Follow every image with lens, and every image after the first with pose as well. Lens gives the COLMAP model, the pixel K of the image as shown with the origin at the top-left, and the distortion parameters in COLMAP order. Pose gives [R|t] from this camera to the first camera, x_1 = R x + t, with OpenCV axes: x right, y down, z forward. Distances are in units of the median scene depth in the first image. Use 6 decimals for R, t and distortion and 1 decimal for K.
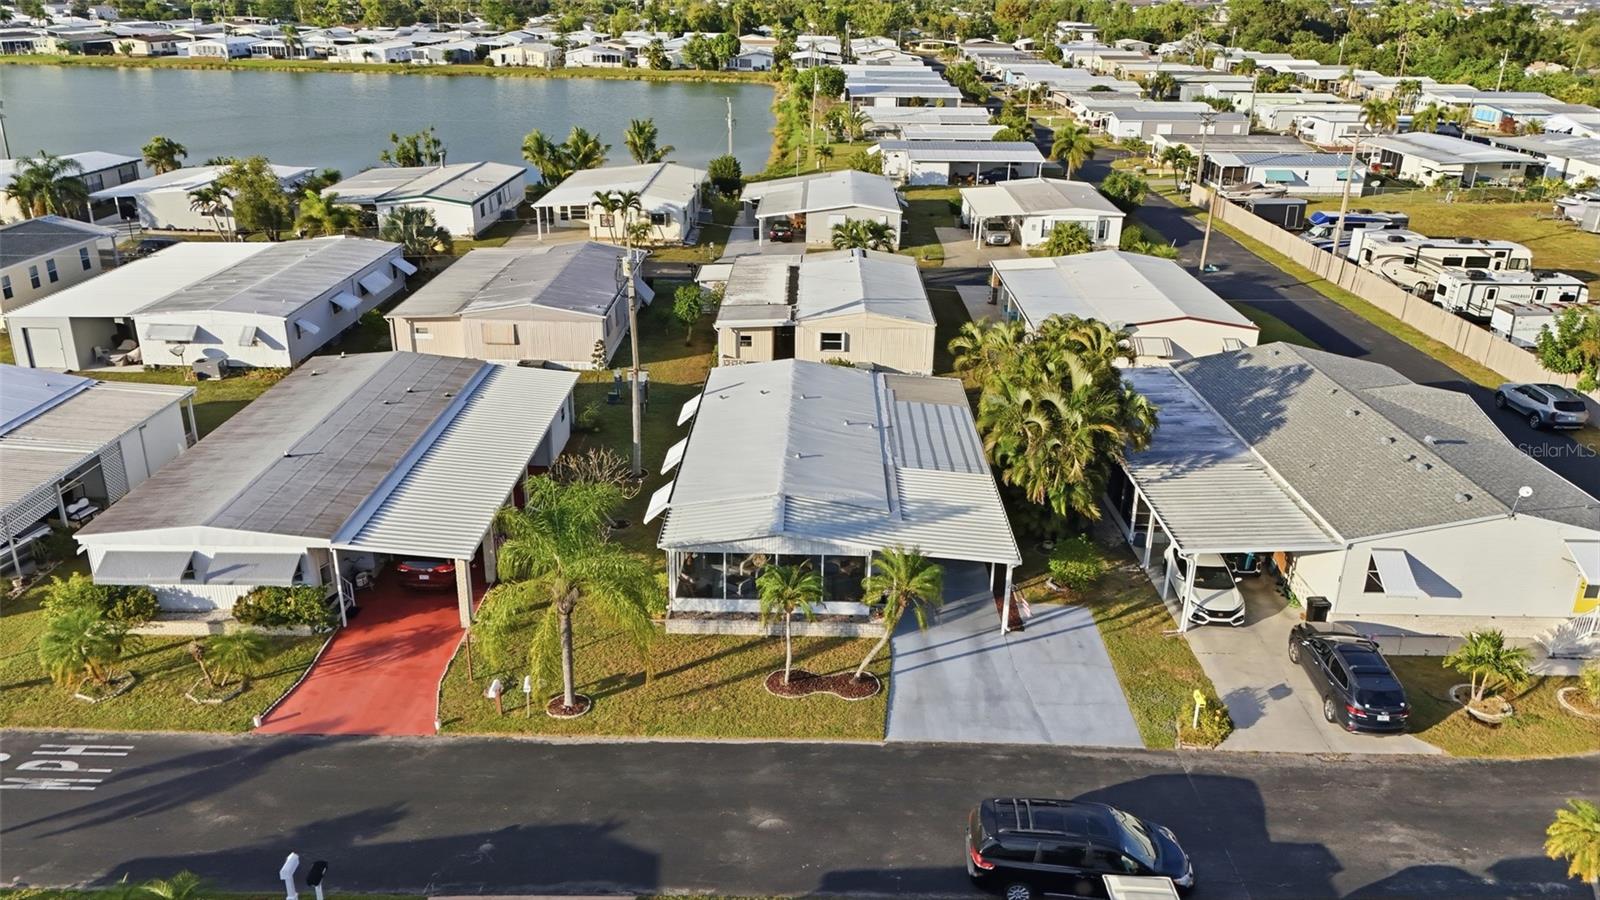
lens RADIAL K [[1176.8, 0, 803.2], [0, 1176.8, 452.5], [0, 0, 1]] dist [0.057556, -0.046366]
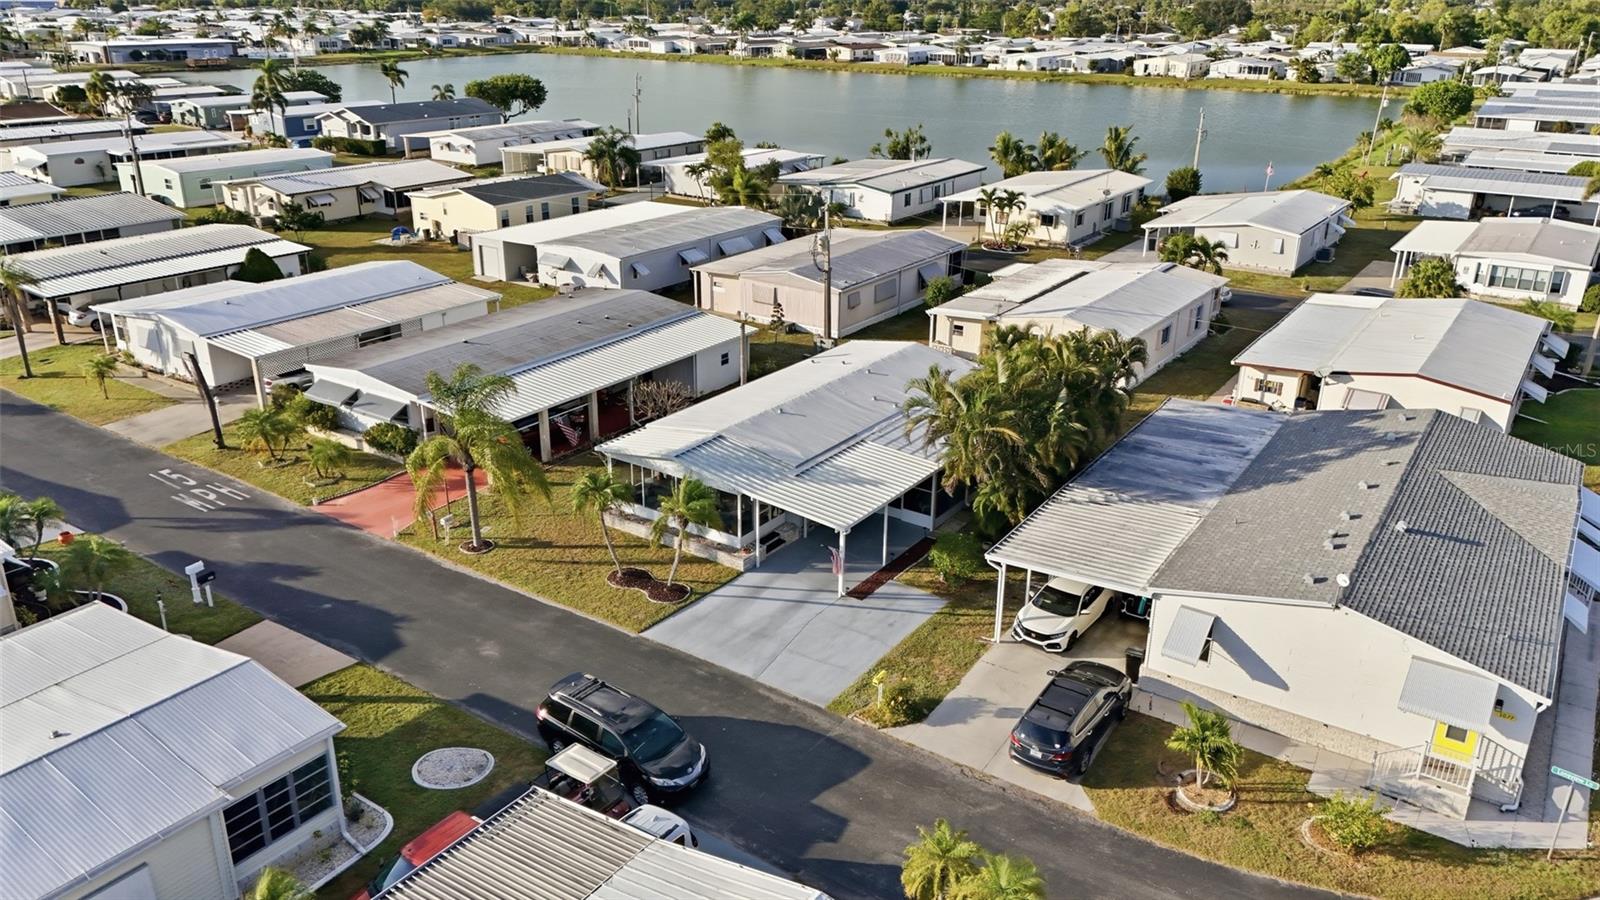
lens RADIAL K [[1176.8, 0, 794.3], [0, 1176.8, 454.4], [0, 0, 1]] dist [0.057556, -0.046366]
pose [[0.828830, 0.198042, -0.523279, 0.271511], [-0.201948, 0.978103, 0.050308, -0.006964], [0.521784, 0.063979, 0.850675, 0.027062]]
